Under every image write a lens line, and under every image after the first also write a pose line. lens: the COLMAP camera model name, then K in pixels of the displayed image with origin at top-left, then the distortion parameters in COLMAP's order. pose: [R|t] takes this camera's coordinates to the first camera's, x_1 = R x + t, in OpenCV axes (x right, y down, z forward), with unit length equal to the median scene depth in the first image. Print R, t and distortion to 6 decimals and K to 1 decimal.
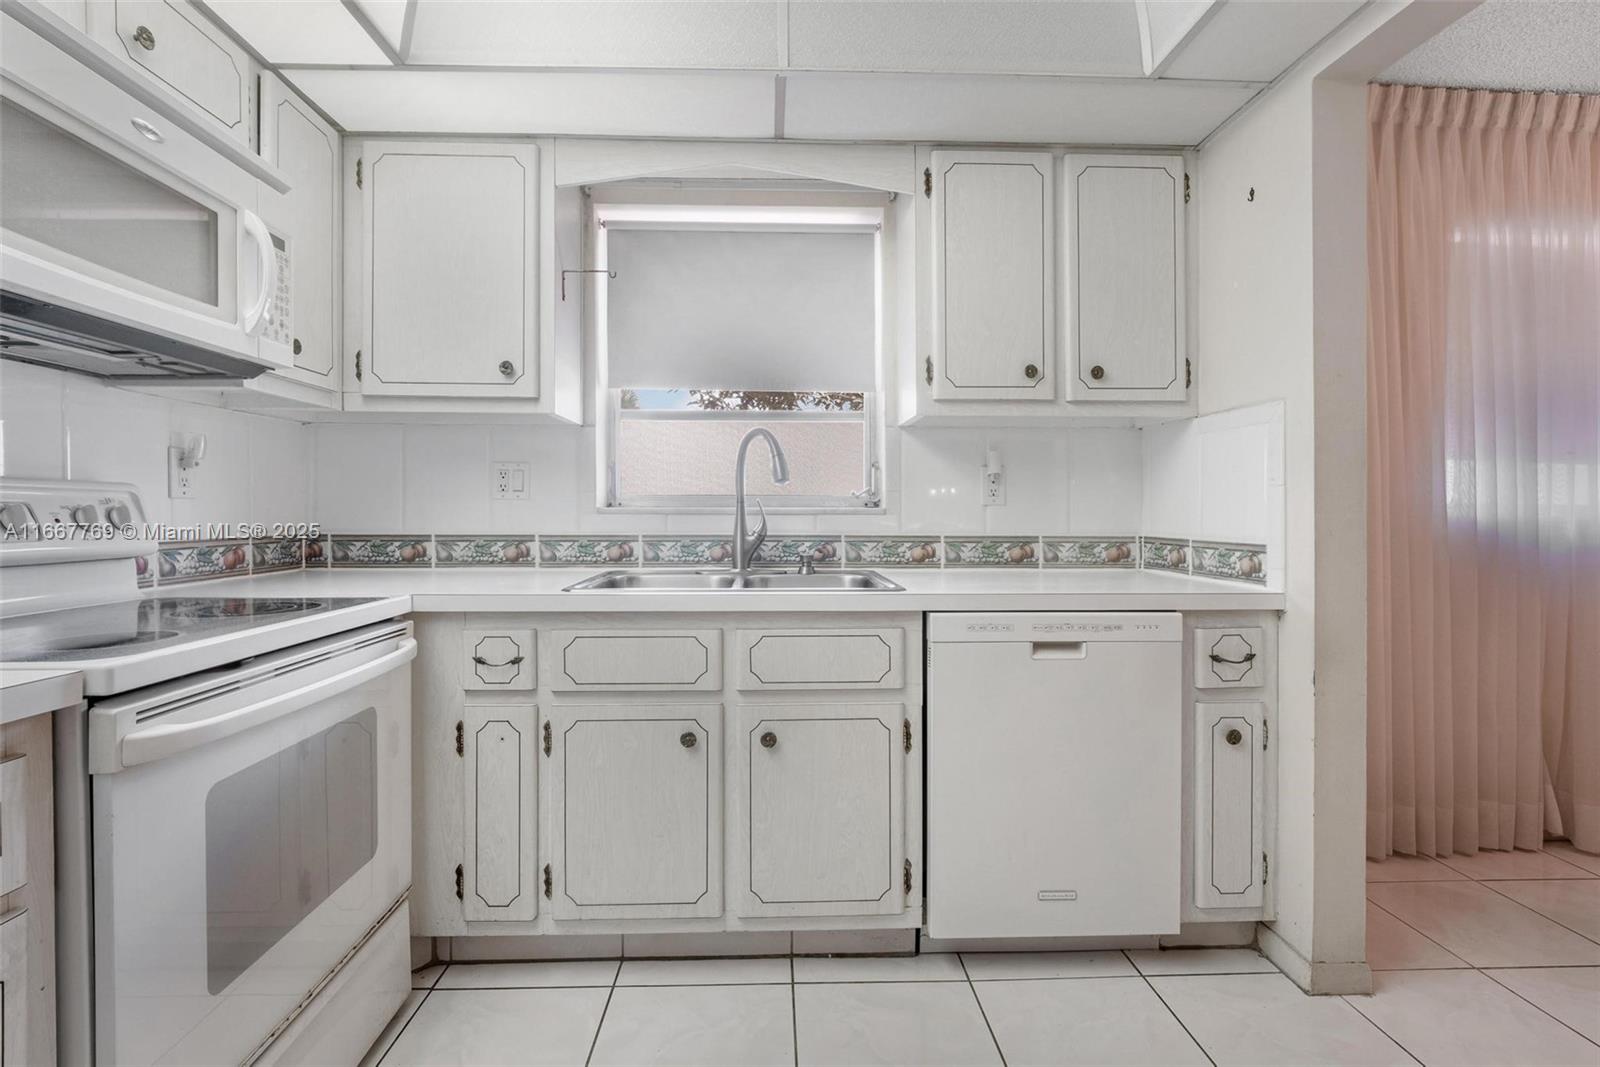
lens RADIAL K [[739.9, 0, 785.1], [0, 739.9, 531.6], [0, 0, 1]] dist [-0.000501, -0.000295]
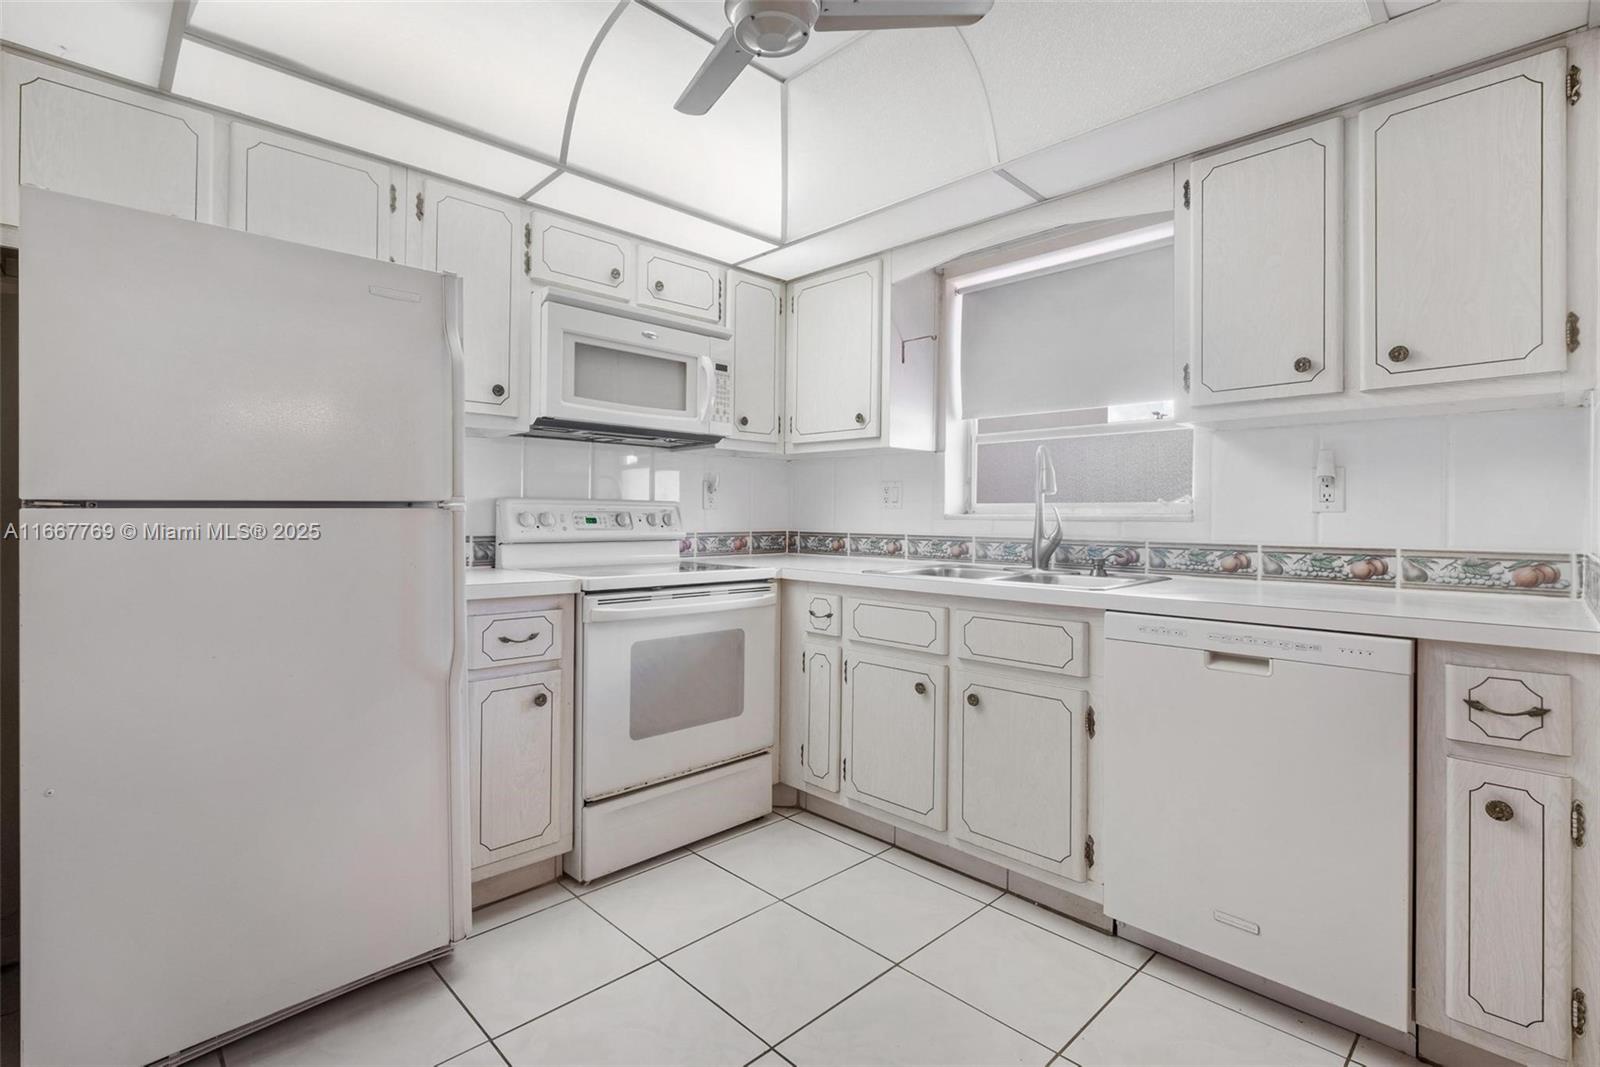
lens RADIAL K [[730.9, 0, 785.5], [0, 730.9, 518.6], [0, 0, 1]] dist [-0.002446, -0.000257]
pose [[0.676368, 0.004849, -0.736548, 0.630168], [-0.025158, 0.999547, -0.016521, 0.003306], [0.736134, 0.029704, 0.676183, -0.074095]]
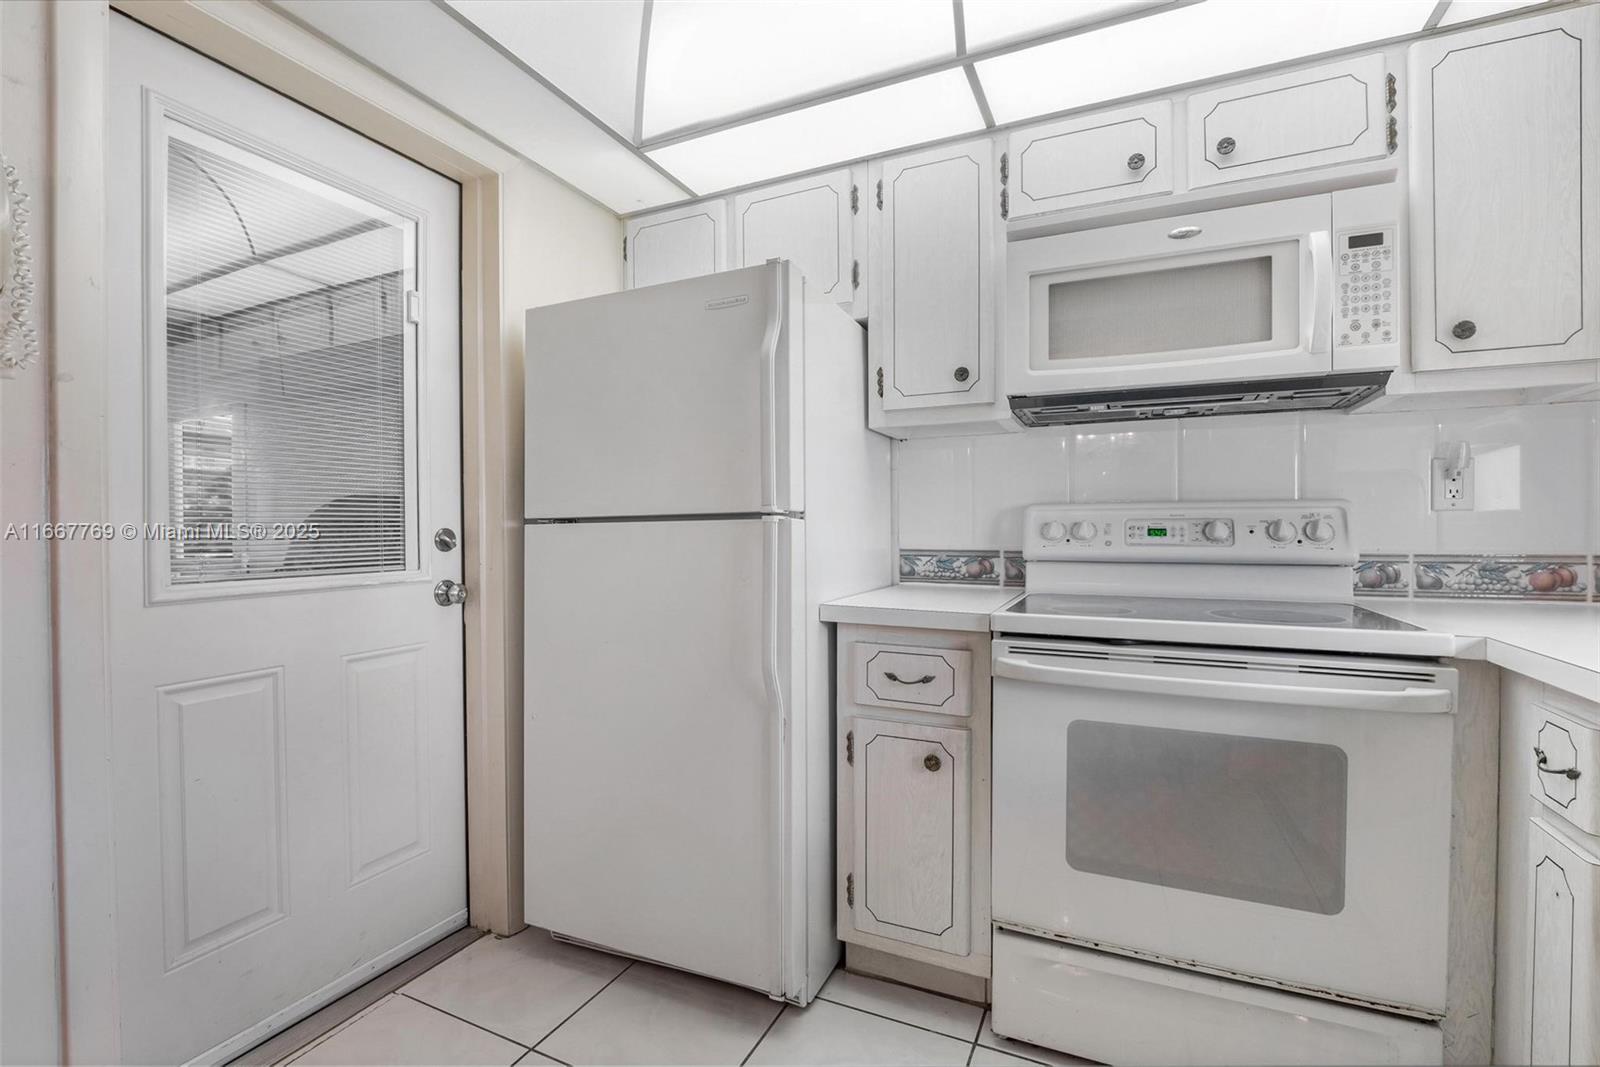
lens RADIAL K [[717.0, 0, 800.0], [0, 717.0, 533.5], [0, 0, 1]] dist [-0.018858, 0.000045]
pose [[-0.439791, 0.008086, -0.898064, 0.384311], [-0.021602, 0.999575, 0.019579, -0.014454], [0.897840, 0.028011, -0.439429, 0.642909]]
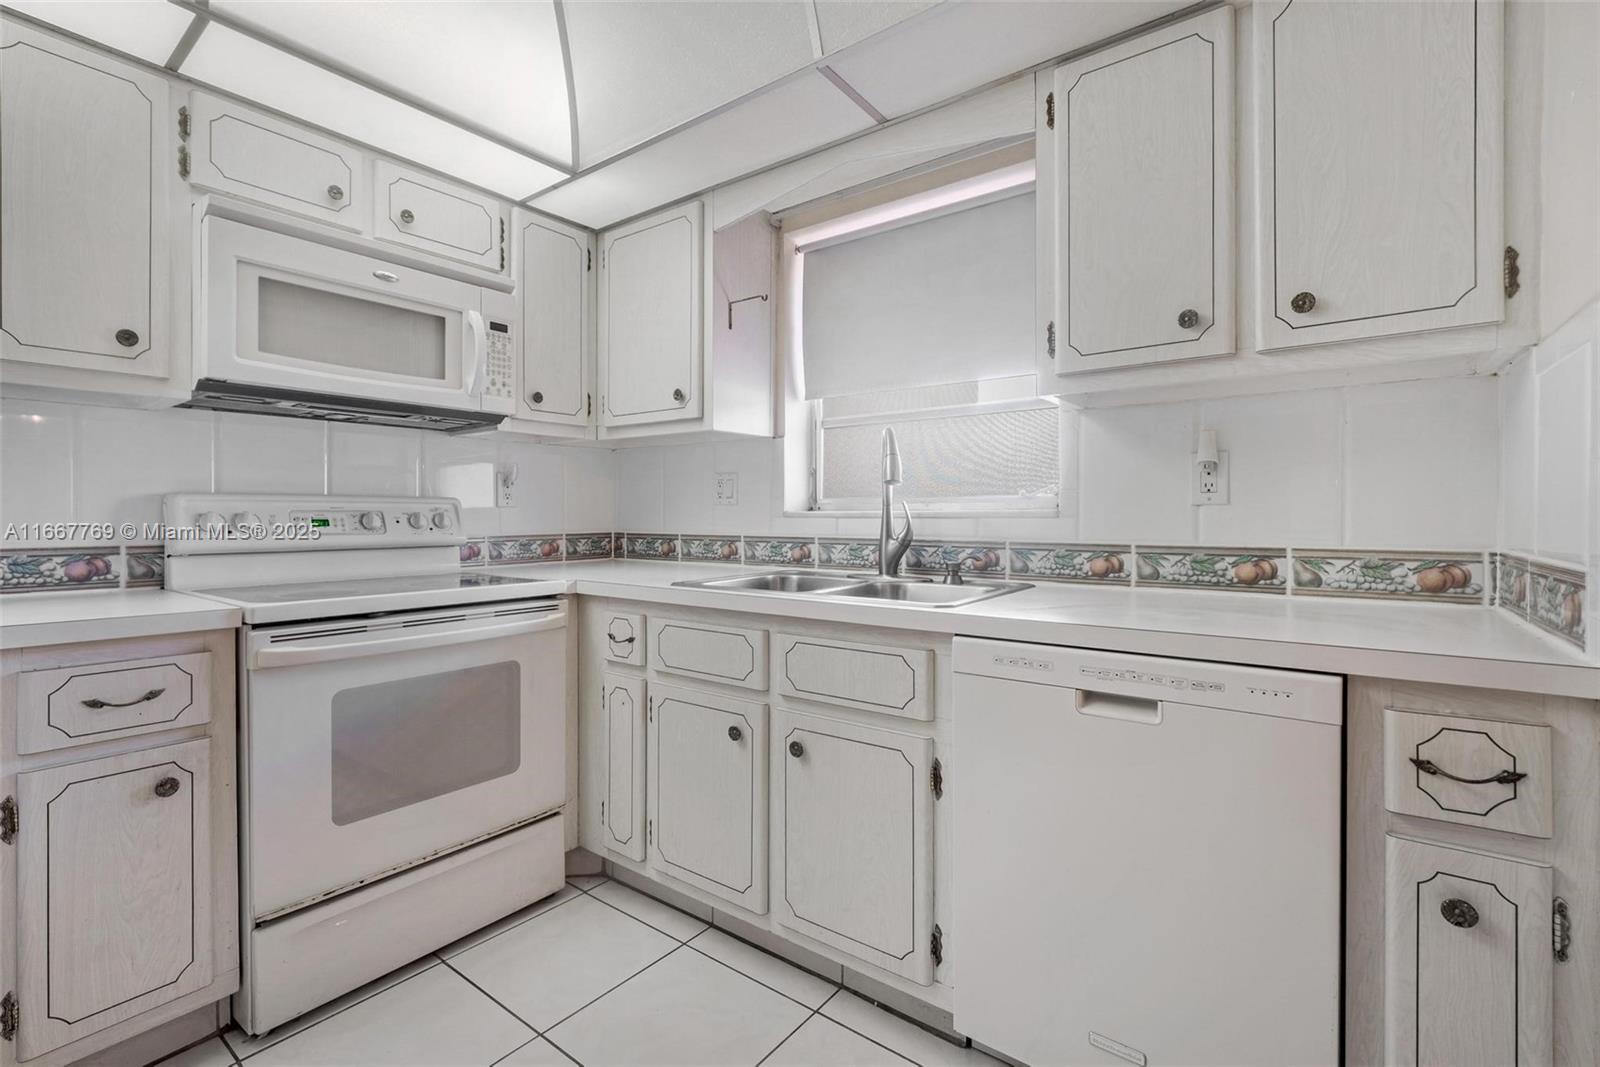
lens RADIAL K [[712.7, 0, 785.0], [0, 712.7, 524.4], [0, 0, 1]] dist [-0.003789, -0.000531]
pose [[0.776663, 0.004918, -0.629897, 0.520259], [-0.013994, 0.999857, -0.009448, -0.004567], [0.629760, 0.016153, 0.776621, 0.242404]]
